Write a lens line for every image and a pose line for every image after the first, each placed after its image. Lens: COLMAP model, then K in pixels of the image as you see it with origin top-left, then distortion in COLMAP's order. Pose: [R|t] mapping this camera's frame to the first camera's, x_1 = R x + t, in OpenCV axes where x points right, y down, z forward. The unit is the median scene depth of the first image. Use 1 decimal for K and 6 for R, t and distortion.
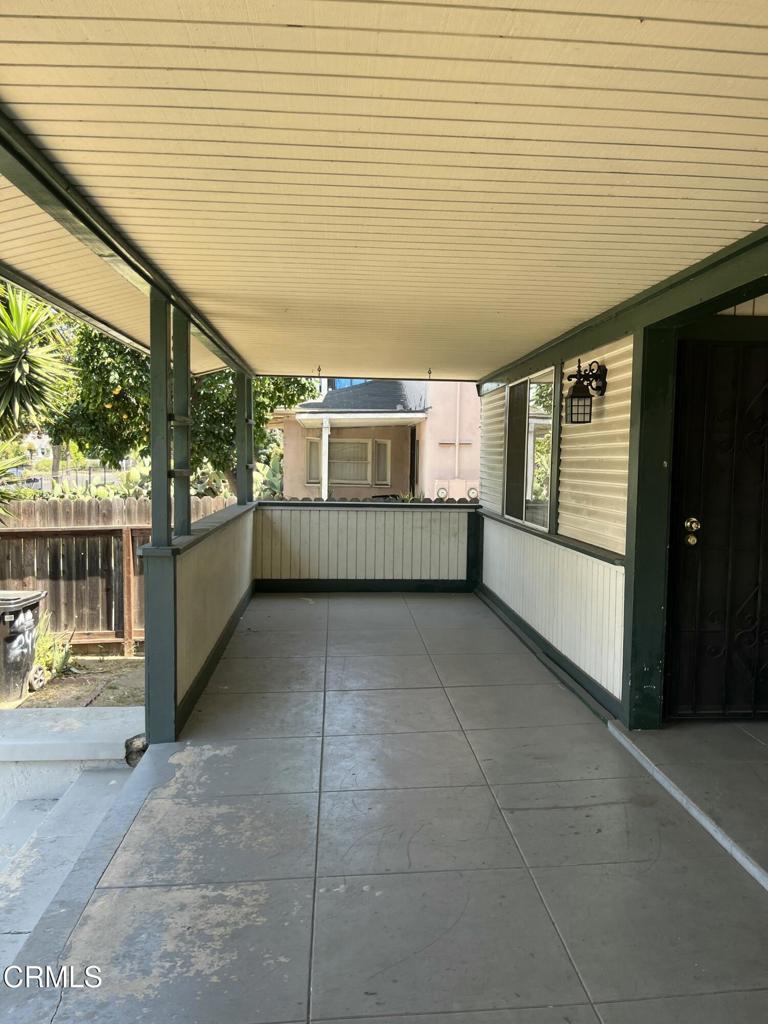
lens RADIAL K [[793.8, 0, 383.6], [0, 793.8, 512.7], [0, 0, 1]] dist [0.000454, -0.000692]
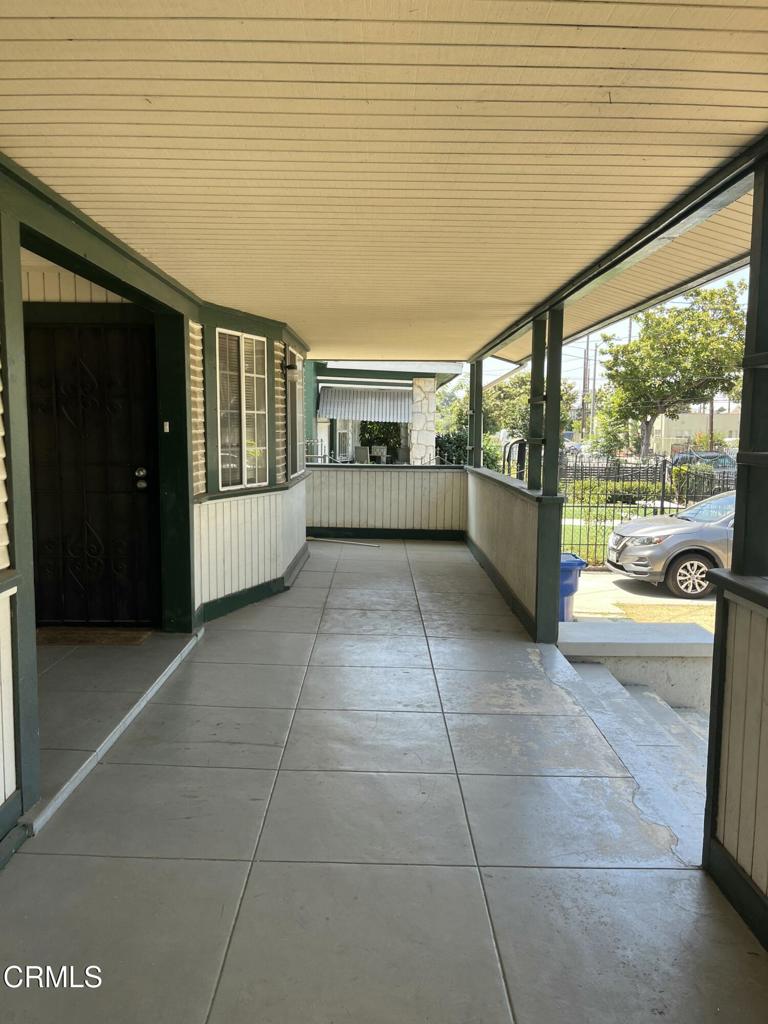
lens RADIAL K [[793.8, 0, 383.3], [0, 793.8, 511.8], [0, 0, 1]] dist [0.000454, -0.000692]
pose [[-0.998158, -0.038490, 0.046902, -0.029451], [-0.029422, 0.983111, 0.180631, -0.167335], [-0.053063, 0.178918, -0.982432, 2.401056]]
